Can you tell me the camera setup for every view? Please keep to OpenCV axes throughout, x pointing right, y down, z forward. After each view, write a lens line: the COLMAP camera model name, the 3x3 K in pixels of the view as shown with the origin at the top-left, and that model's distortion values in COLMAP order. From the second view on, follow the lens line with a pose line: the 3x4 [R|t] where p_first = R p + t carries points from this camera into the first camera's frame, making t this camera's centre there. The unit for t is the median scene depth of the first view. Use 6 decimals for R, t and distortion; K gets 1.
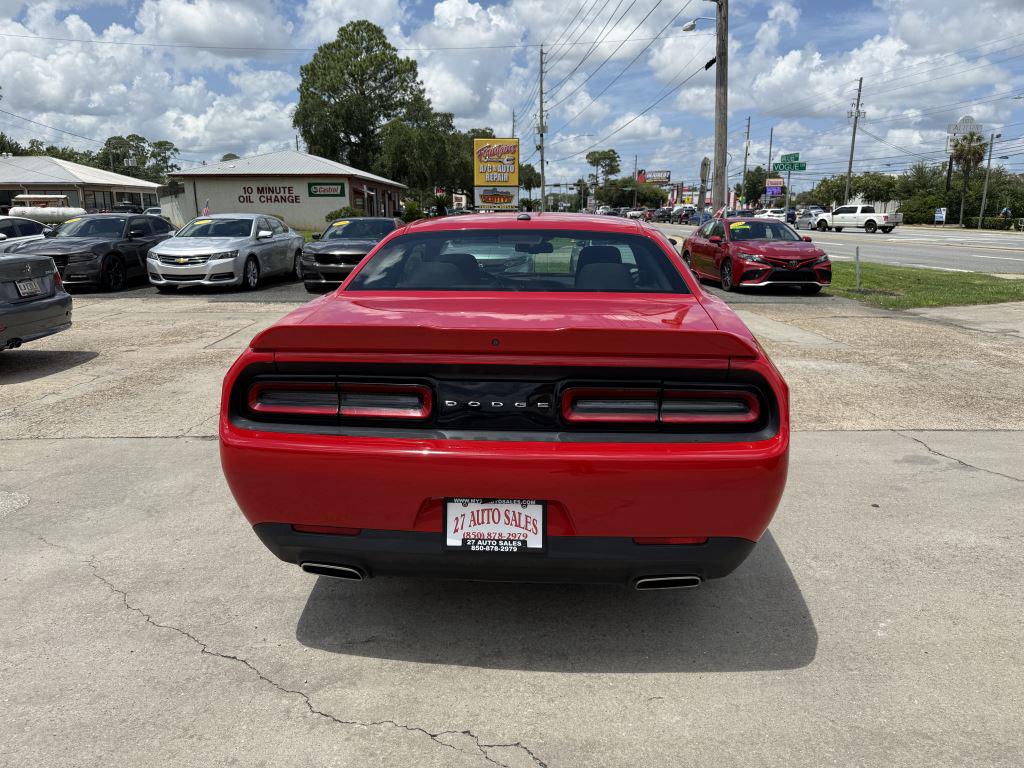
lens RADIAL K [[717.3, 0, 516.4], [0, 717.3, 387.9], [0, 0, 1]] dist [0.029633, -0.043139]
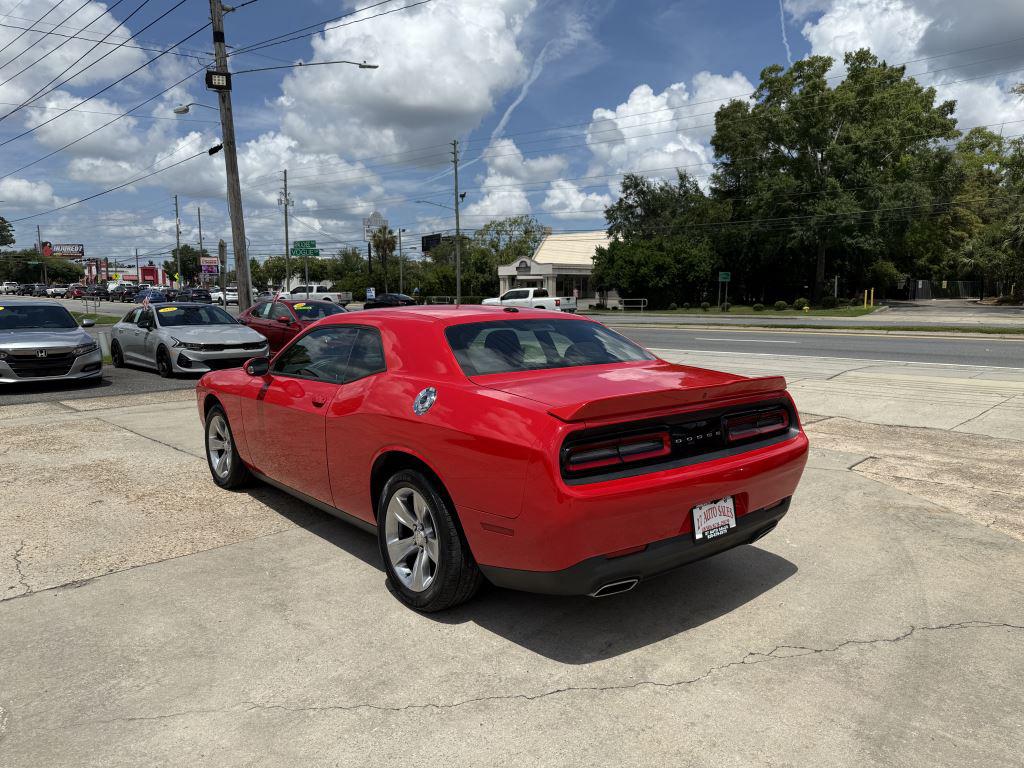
lens RADIAL K [[717.3, 0, 510.2], [0, 717.3, 389.5], [0, 0, 1]] dist [0.029633, -0.043139]
pose [[0.737480, -0.091810, 0.669099, -0.044828], [0.159082, 0.986455, -0.039984, -0.002702], [-0.656365, 0.135929, 0.742097, 0.004645]]
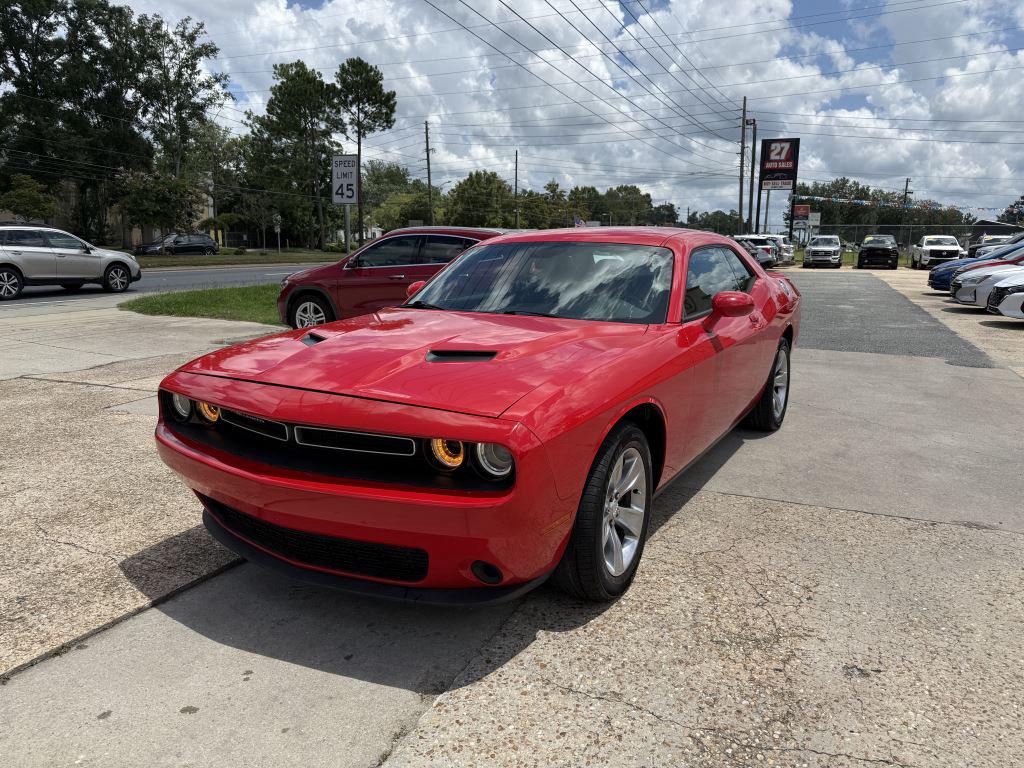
lens RADIAL K [[717.3, 0, 512.6], [0, 717.3, 388.9], [0, 0, 1]] dist [0.029633, -0.043139]
pose [[-0.891340, -0.097551, 0.442715, -0.024067], [0.094674, 0.914984, 0.392227, -0.030264], [-0.443339, 0.391521, -0.806326, 0.134412]]
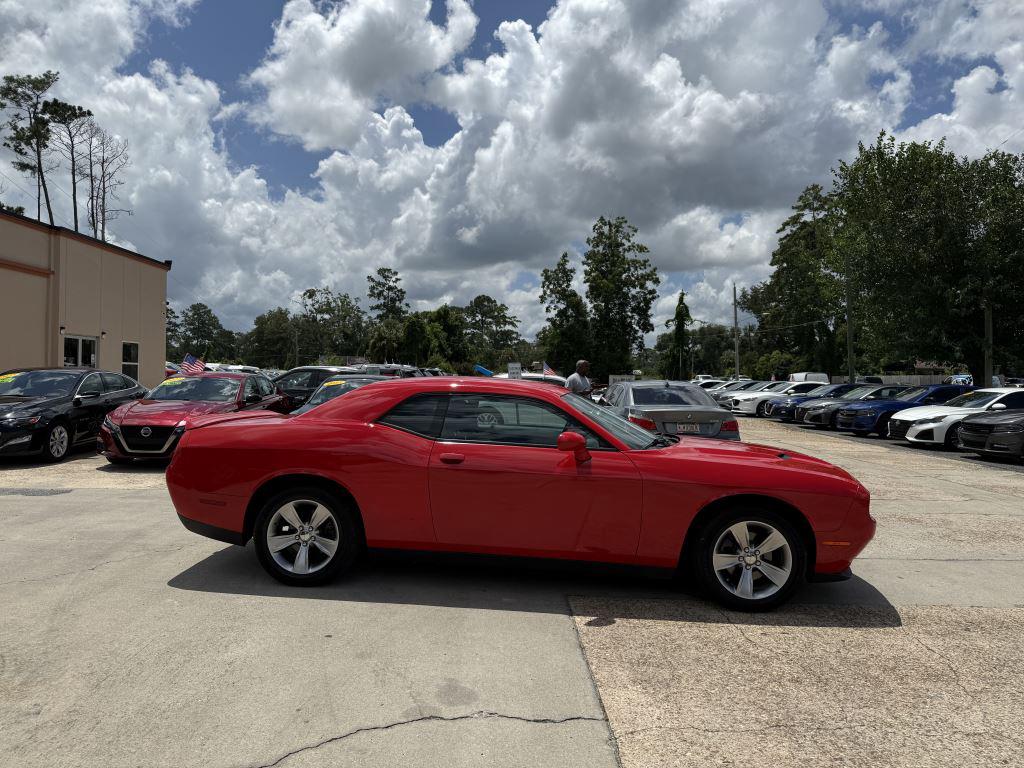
lens RADIAL K [[717.3, 0, 515.0], [0, 717.3, 393.6], [0, 0, 1]] dist [0.029633, -0.043139]
pose [[-0.022949, 0.015818, -0.999611, 0.091949], [-0.247579, 0.968640, 0.021012, -0.016624], [0.968596, 0.247965, -0.018313, 0.070147]]
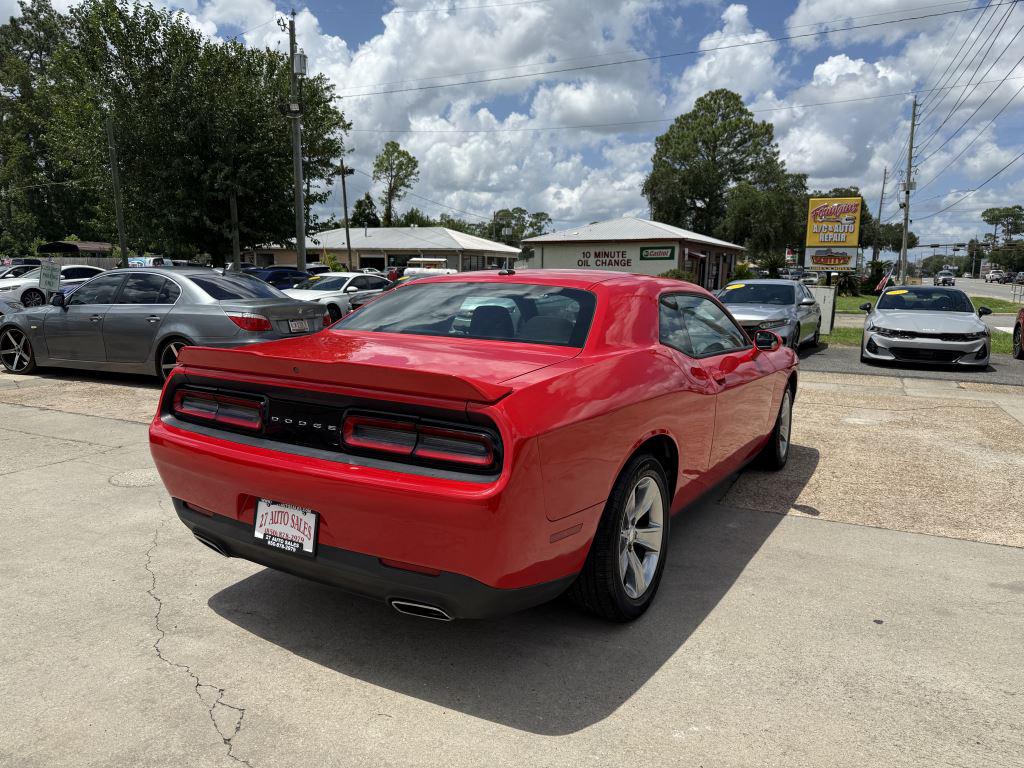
lens RADIAL K [[717.3, 0, 522.1], [0, 717.3, 406.4], [0, 0, 1]] dist [0.029633, -0.043139]
pose [[0.891730, 0.090774, -0.443371, 0.027859], [-0.116898, 0.992632, -0.031885, -0.000344], [0.437210, 0.080262, 0.895771, 0.003516]]
